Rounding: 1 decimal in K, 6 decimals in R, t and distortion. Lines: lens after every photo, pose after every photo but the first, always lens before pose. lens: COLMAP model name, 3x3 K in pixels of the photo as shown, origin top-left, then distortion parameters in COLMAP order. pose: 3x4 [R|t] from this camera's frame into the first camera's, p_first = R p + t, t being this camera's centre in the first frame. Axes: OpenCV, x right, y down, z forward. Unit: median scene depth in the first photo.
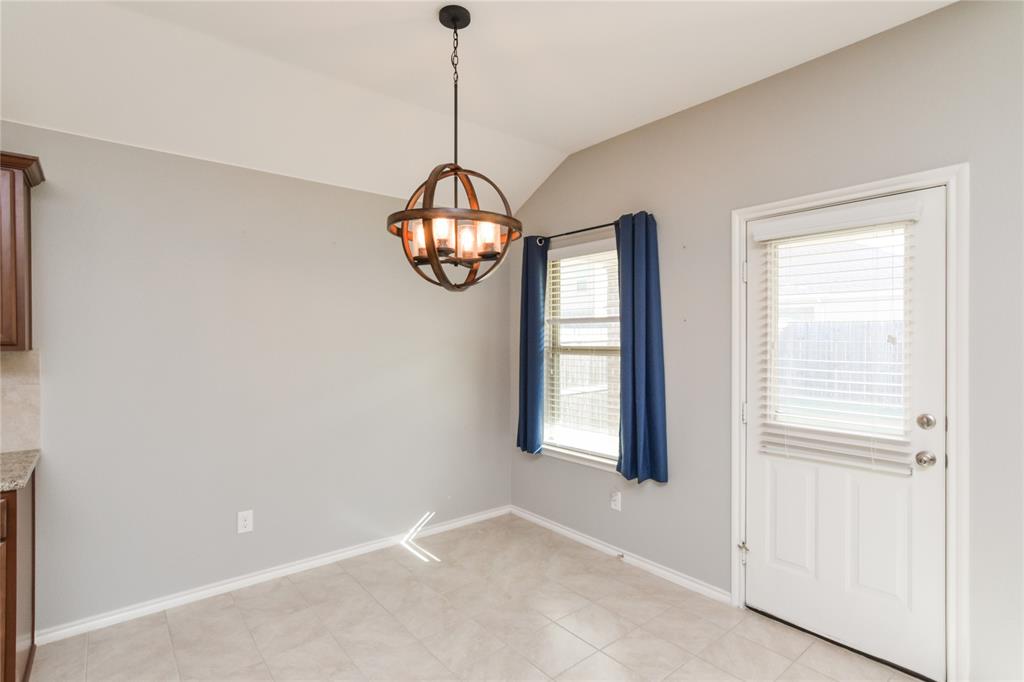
lens RADIAL K [[513.7, 0, 516.2], [0, 513.7, 338.9], [0, 0, 1]] dist [-0.009656, 0.004099]
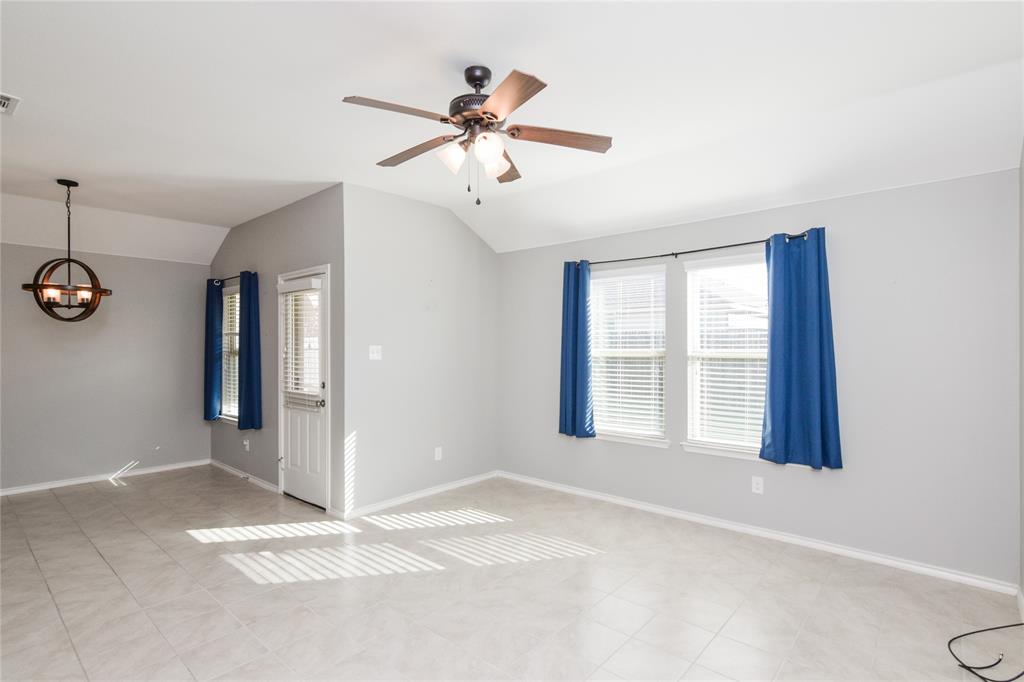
lens RADIAL K [[513.7, 0, 516.7], [0, 513.7, 343.5], [0, 0, 1]] dist [-0.009656, 0.004099]
pose [[0.985013, 0.007013, 0.172337, 0.803318], [-0.006109, 0.999965, -0.005779, -0.003923], [-0.172371, 0.004640, 0.985021, -0.802134]]
